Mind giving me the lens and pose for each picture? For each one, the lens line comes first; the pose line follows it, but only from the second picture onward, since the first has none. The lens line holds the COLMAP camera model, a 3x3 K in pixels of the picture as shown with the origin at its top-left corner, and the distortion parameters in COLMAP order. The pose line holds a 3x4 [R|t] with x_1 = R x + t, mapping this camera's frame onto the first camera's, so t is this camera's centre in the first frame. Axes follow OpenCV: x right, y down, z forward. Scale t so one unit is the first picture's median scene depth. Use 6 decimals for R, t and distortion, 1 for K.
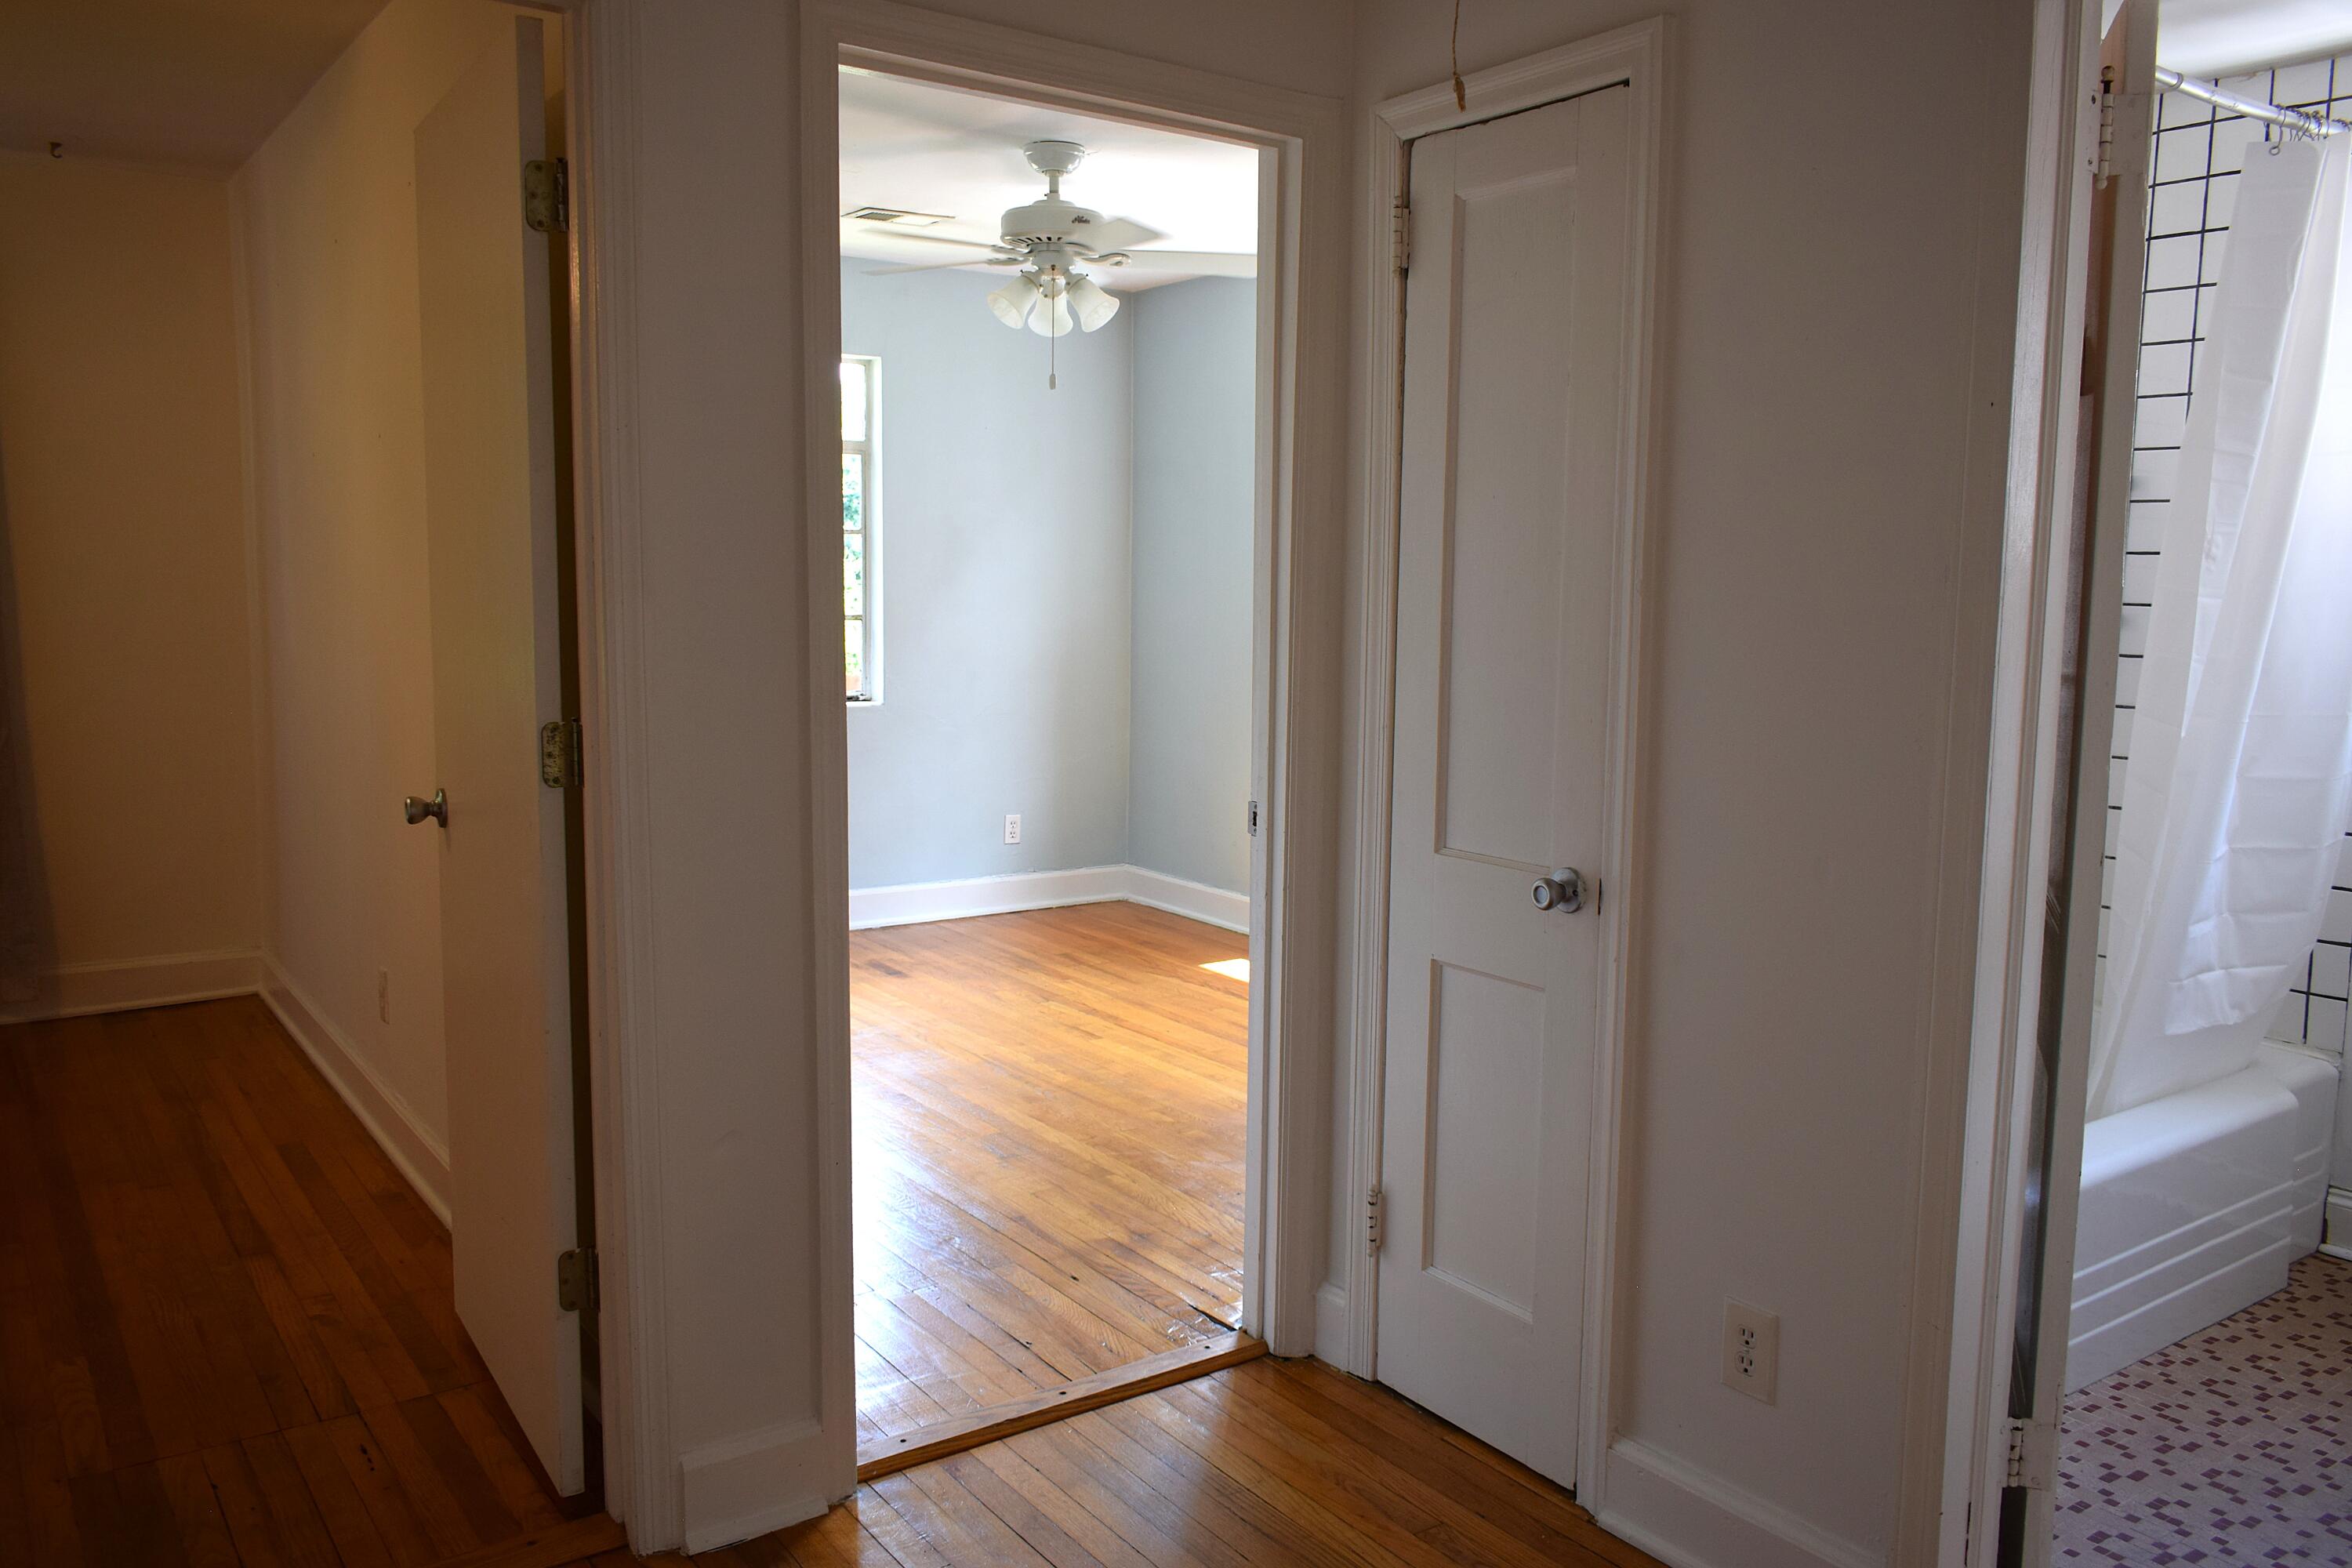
lens RADIAL K [[1770.9, 0, 1166.6], [0, 1770.9, 776.7], [0, 0, 1]] dist [-0.008588, -0.000170]
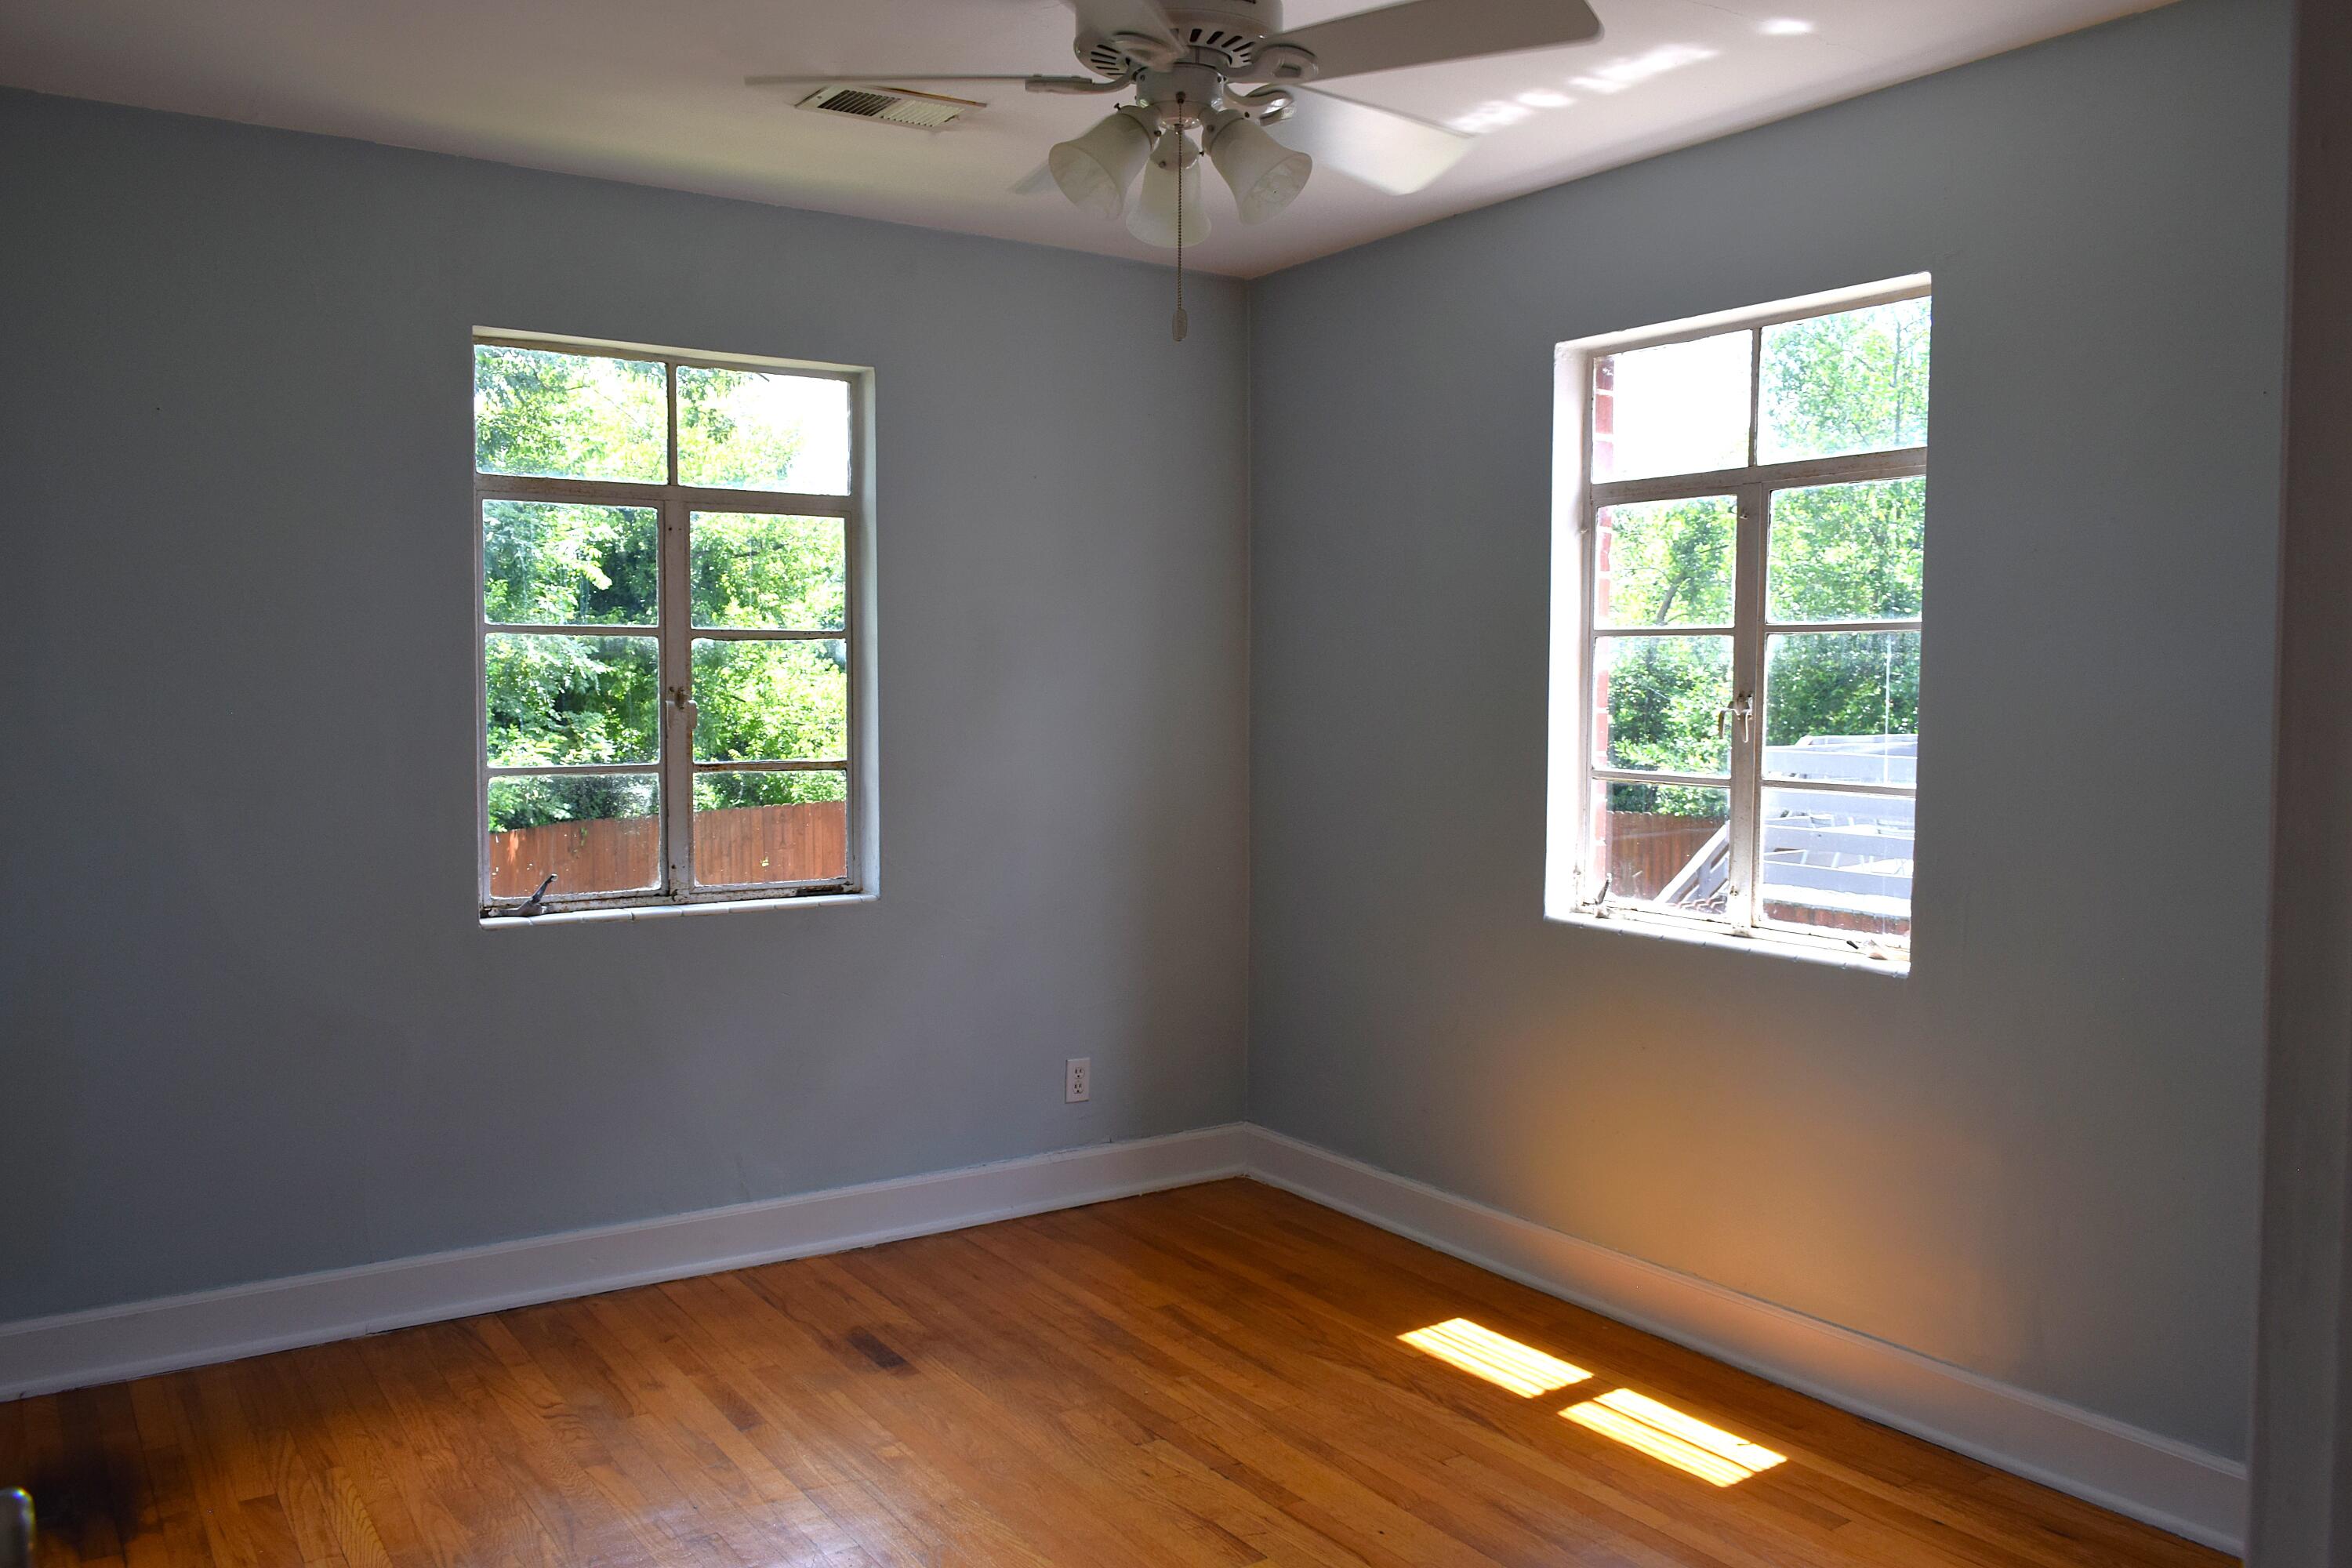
lens RADIAL K [[1770.9, 0, 1182.5], [0, 1770.9, 795.0], [0, 0, 1]] dist [-0.008588, -0.000170]
pose [[0.999882, -0.010141, -0.011565, -0.044237], [0.009553, 0.998712, -0.049829, -0.048597], [0.012055, 0.049713, 0.998691, 0.377358]]
